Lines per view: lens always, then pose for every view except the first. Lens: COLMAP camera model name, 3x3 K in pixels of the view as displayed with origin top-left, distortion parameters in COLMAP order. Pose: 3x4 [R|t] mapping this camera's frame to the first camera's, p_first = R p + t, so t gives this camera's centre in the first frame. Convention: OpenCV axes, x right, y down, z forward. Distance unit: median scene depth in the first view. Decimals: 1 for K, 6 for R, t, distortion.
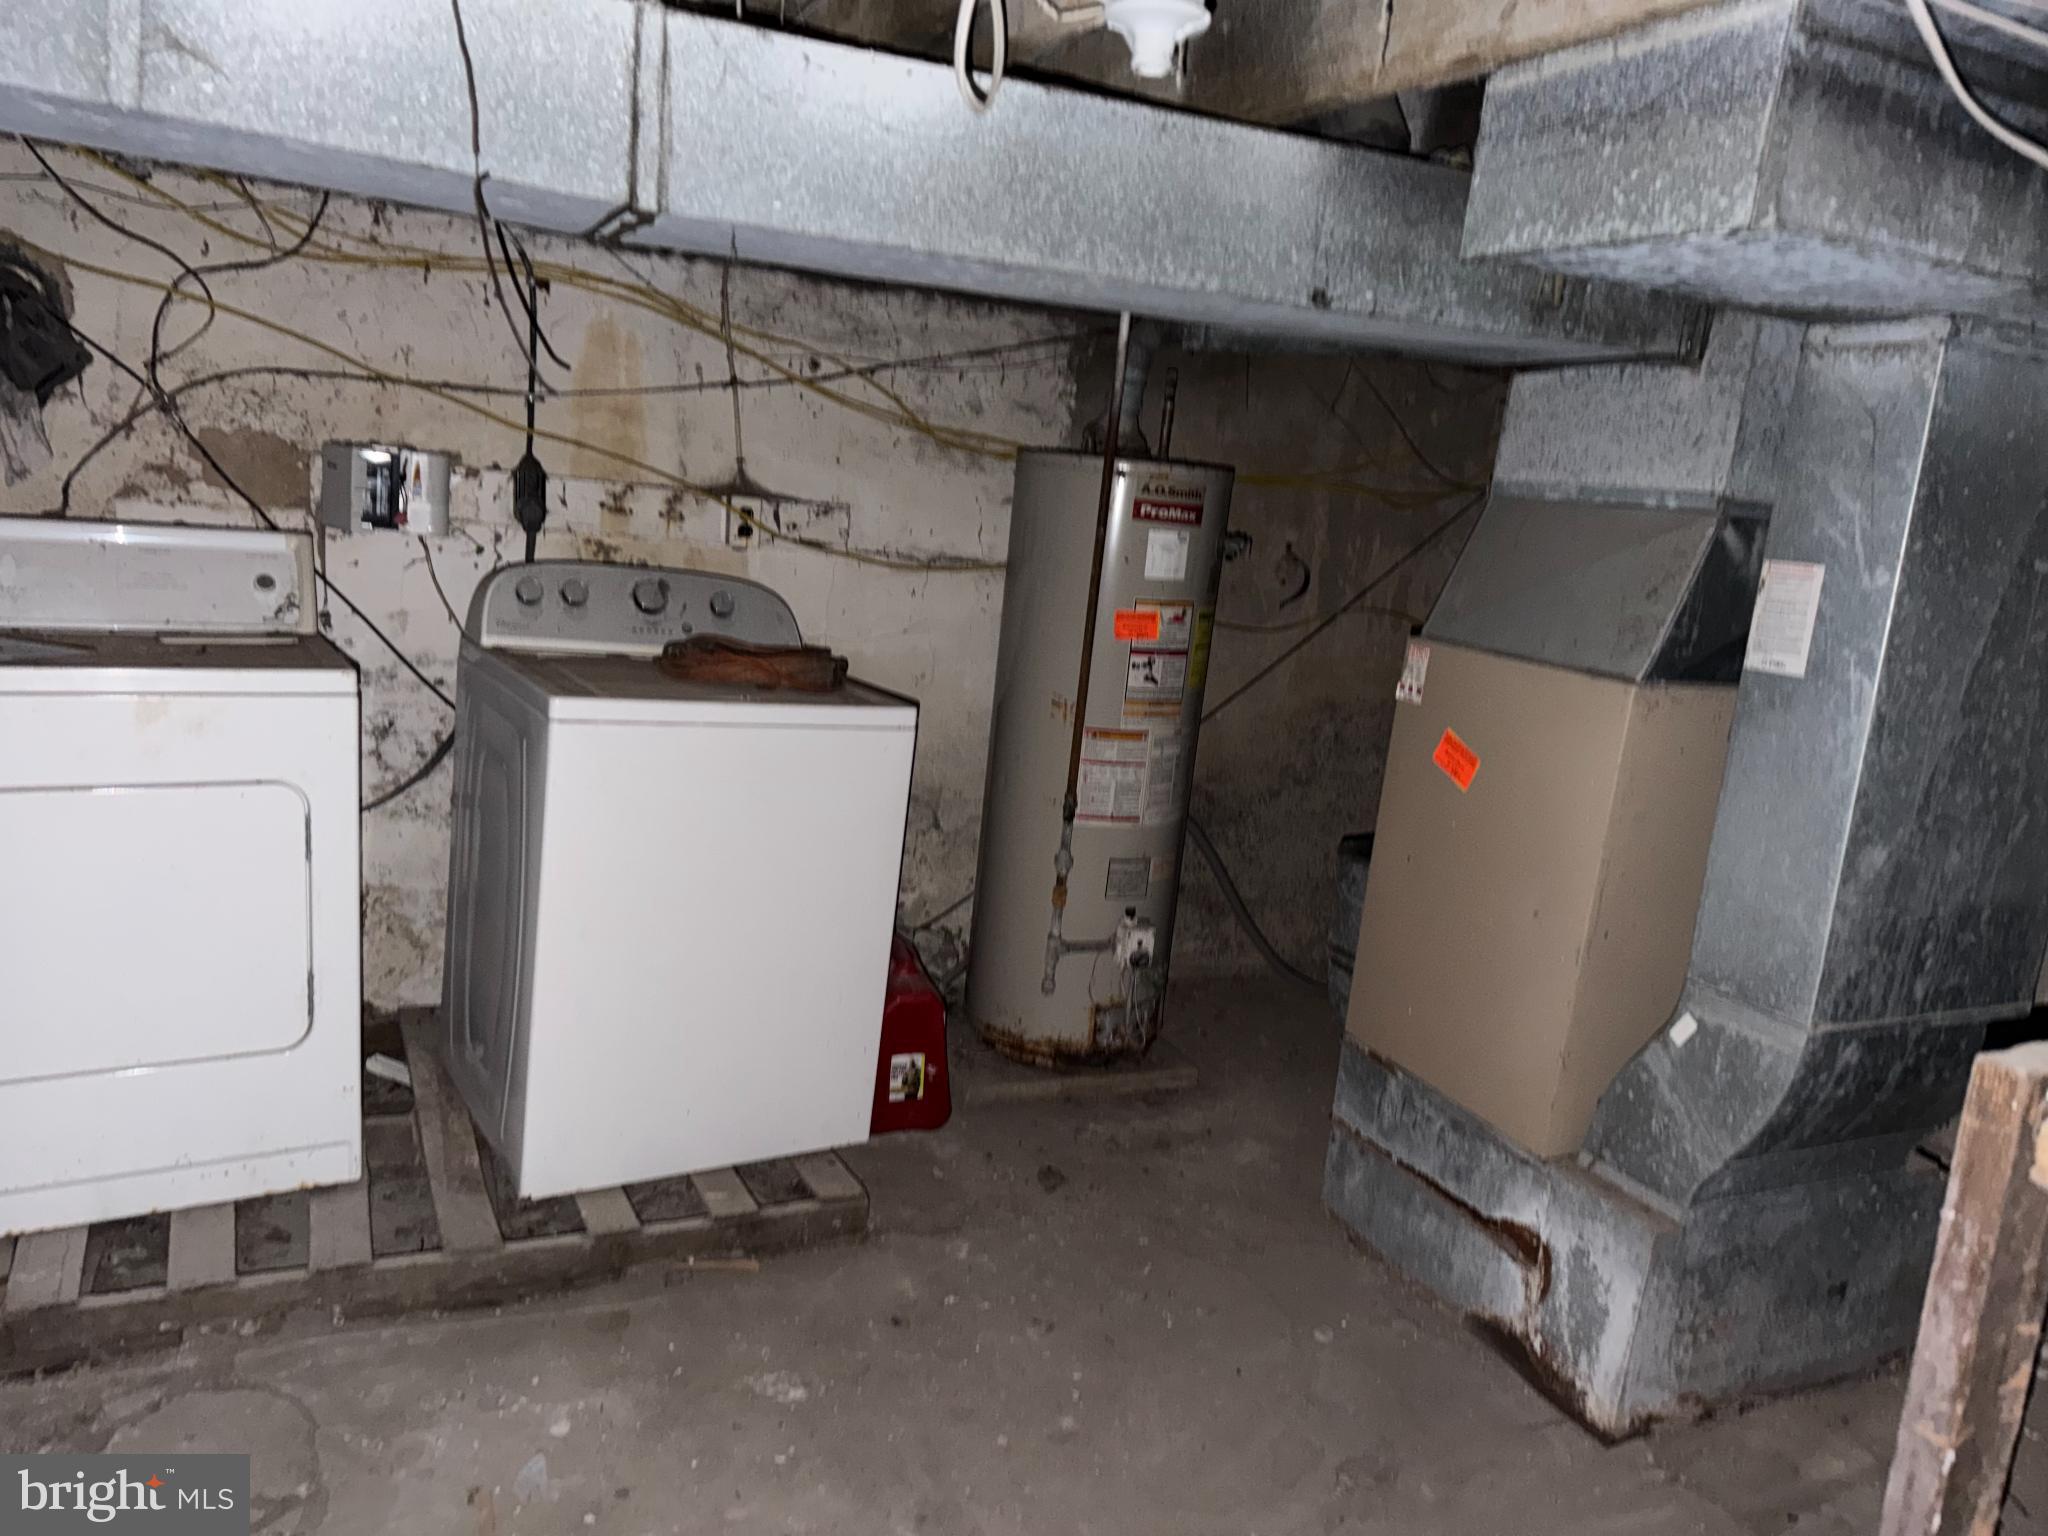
lens RADIAL K [[1450.5, 0, 1027.6], [0, 1450.5, 764.6], [0, 0, 1]] dist [0.016511, -0.025187]
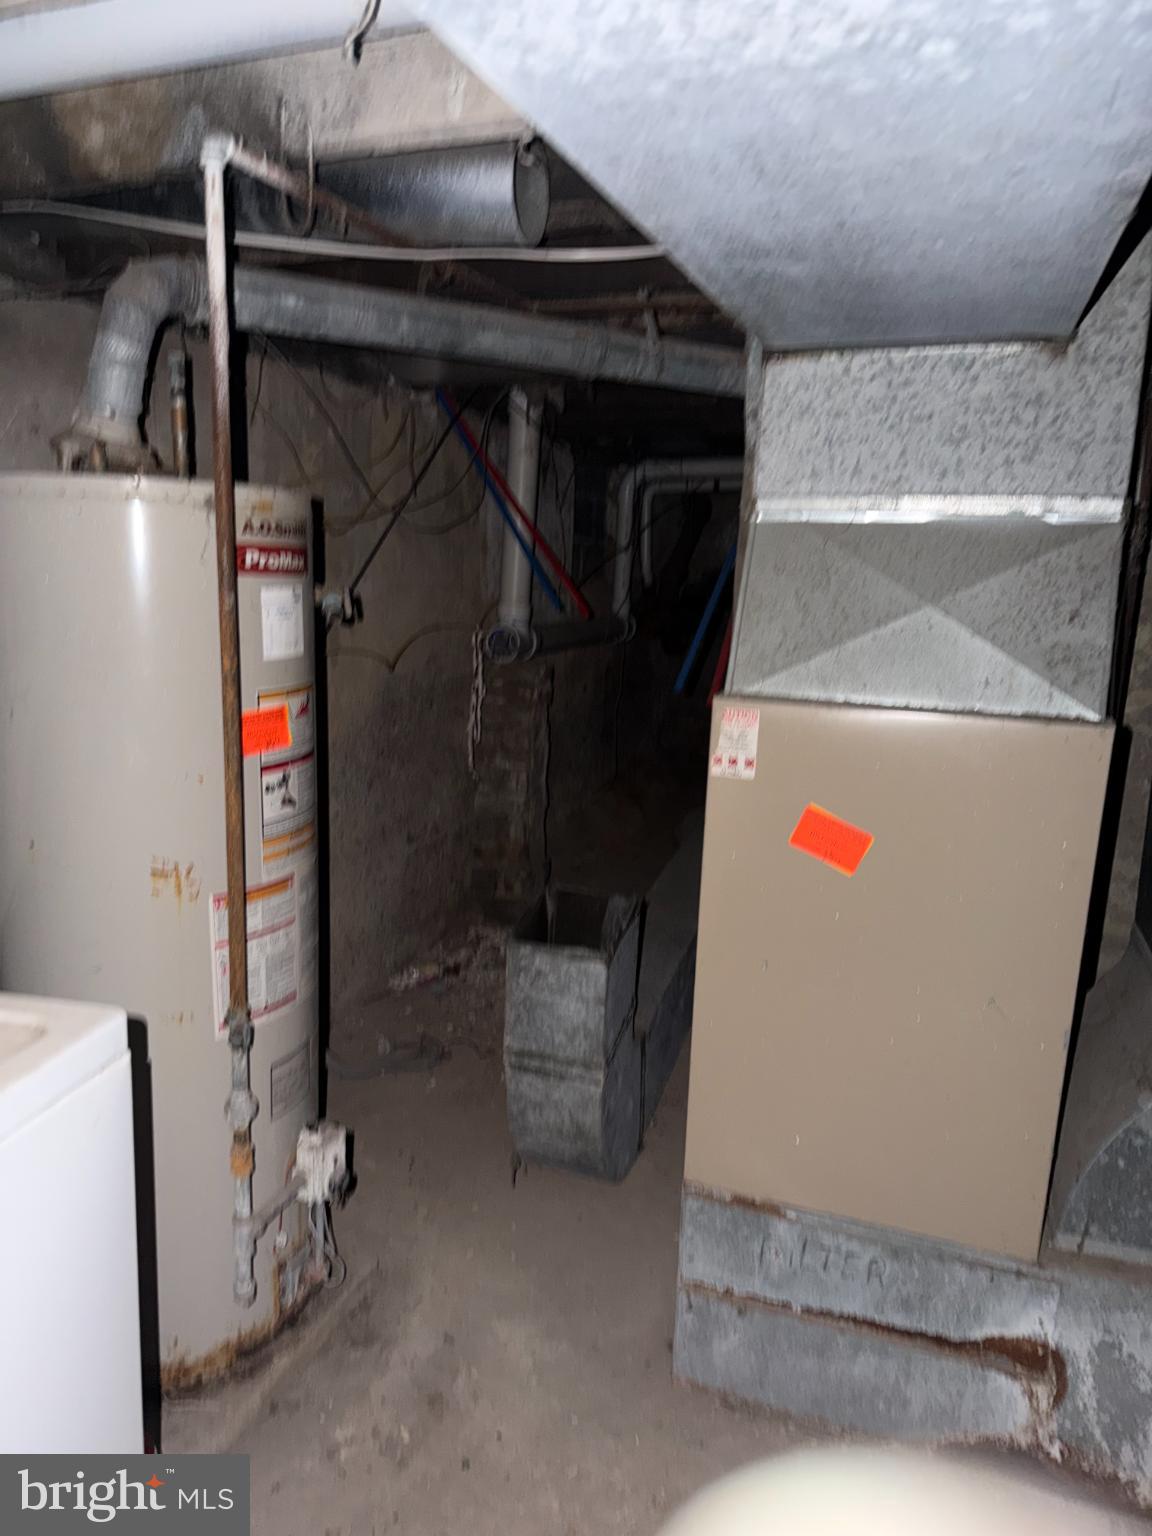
lens RADIAL K [[1087.9, 0, 570.6], [0, 1087.9, 764.7], [0, 0, 1]] dist [0.016511, -0.025187]
pose [[0.688695, -0.210829, 0.693722, -0.206955], [0.171377, 0.977013, 0.126789, -0.137298], [-0.704506, 0.031569, 0.708995, 0.617793]]
